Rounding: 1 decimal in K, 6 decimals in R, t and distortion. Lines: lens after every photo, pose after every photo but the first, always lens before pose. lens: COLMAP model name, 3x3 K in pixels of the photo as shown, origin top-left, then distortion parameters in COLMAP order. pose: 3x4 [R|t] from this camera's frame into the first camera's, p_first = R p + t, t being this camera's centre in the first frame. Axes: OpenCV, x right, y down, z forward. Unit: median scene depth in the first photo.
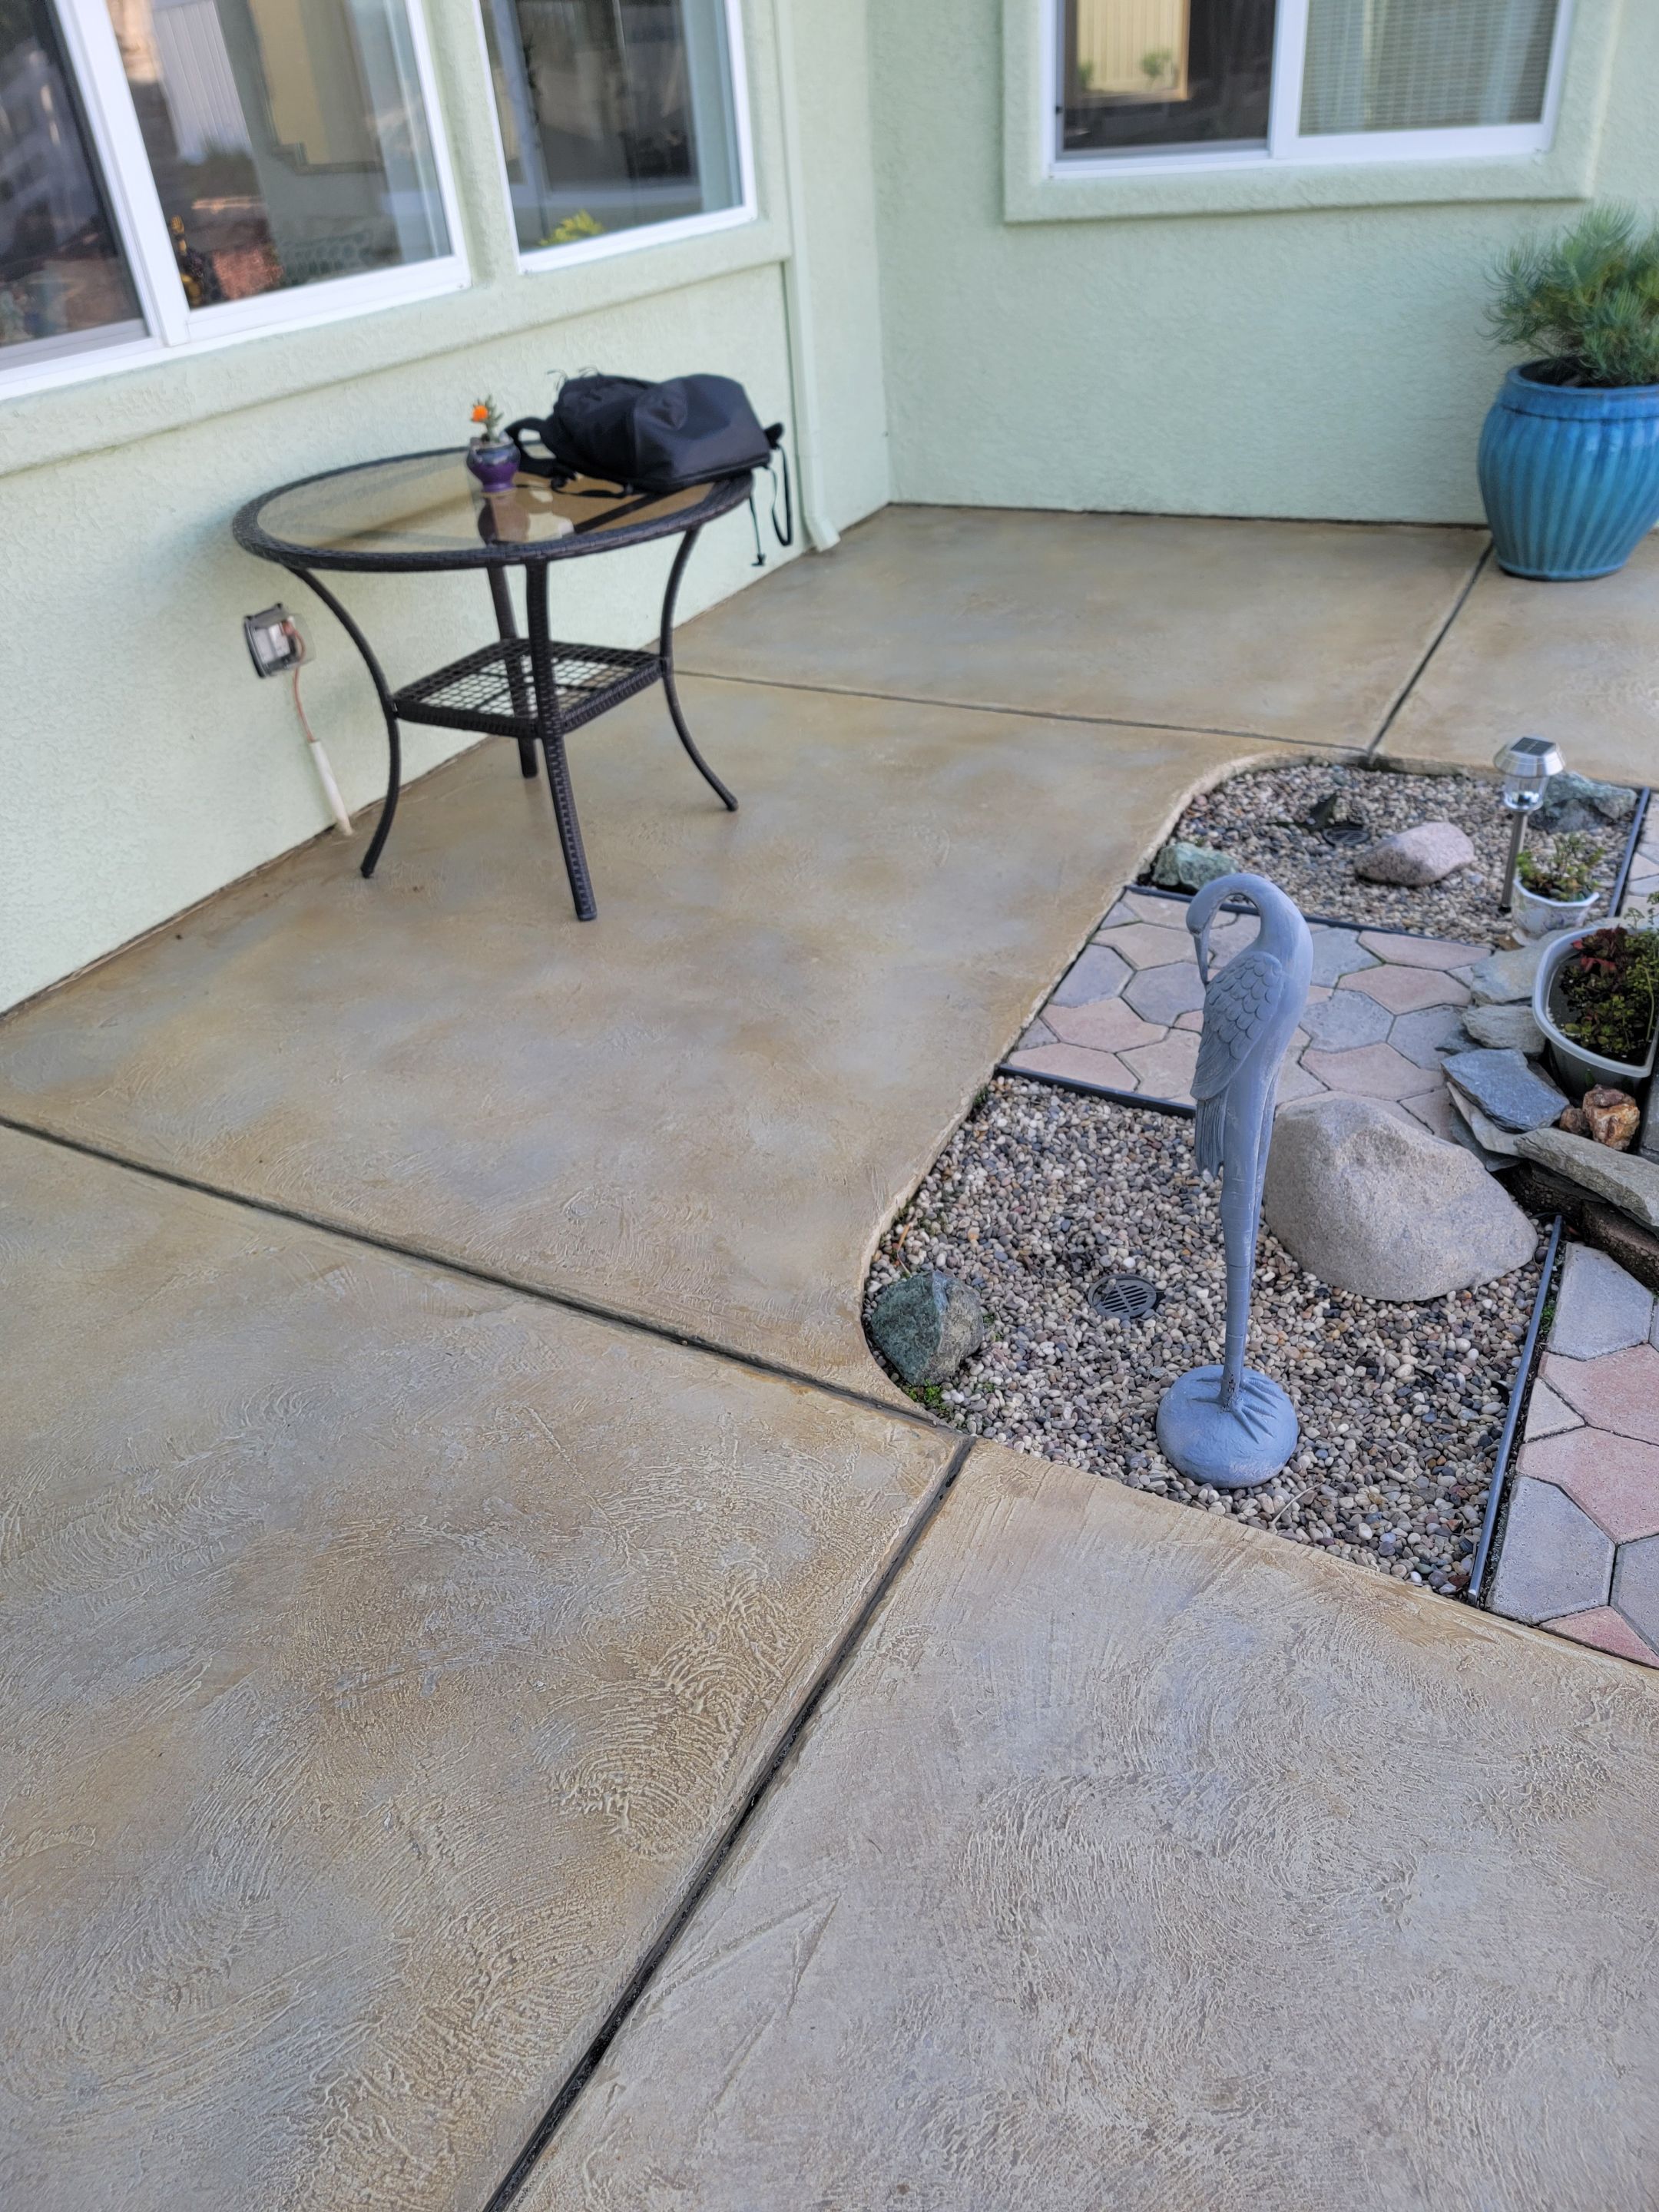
lens RADIAL K [[1524.5, 0, 829.5], [0, 1524.5, 1106.0], [0, 0, 1]] dist [0.088462, -0.096156]
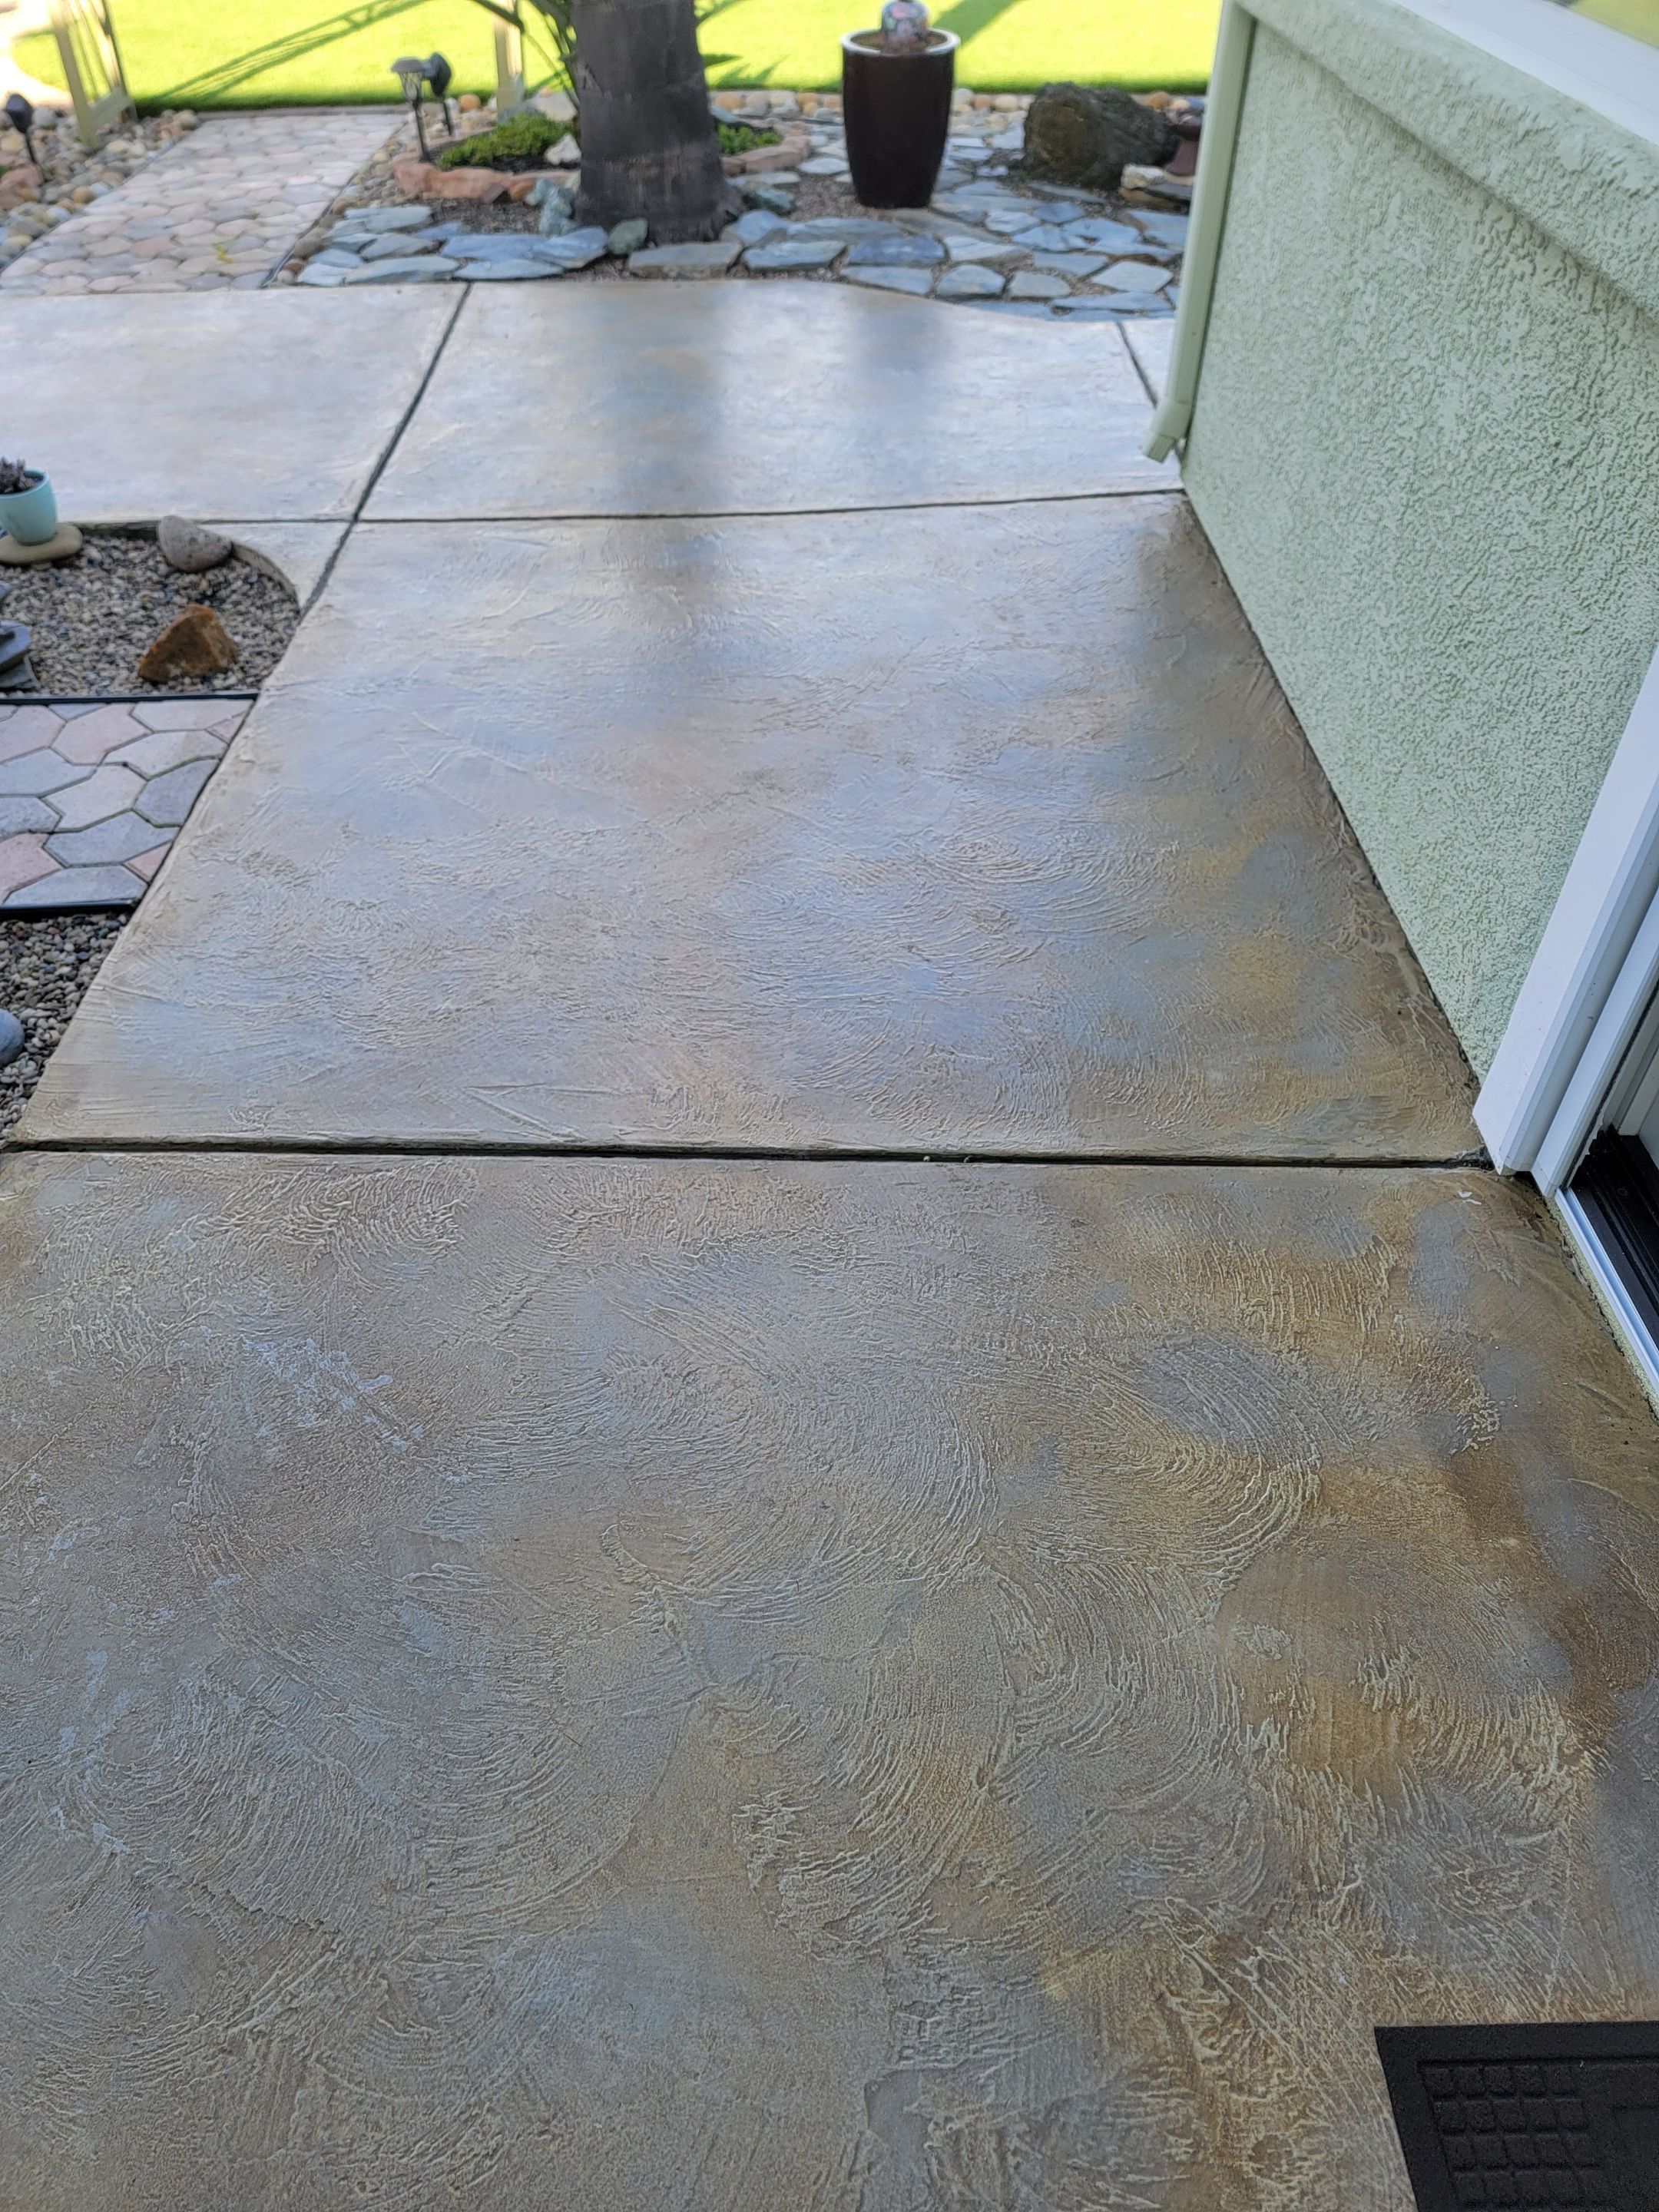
lens RADIAL K [[1524.5, 0, 829.5], [0, 1524.5, 1106.0], [0, 0, 1]] dist [0.088462, -0.096156]
pose [[-0.482458, -0.531429, 0.696288, -1.020969], [0.518388, 0.467530, 0.716024, -0.299700], [-0.706051, 0.706399, 0.049923, 0.588809]]
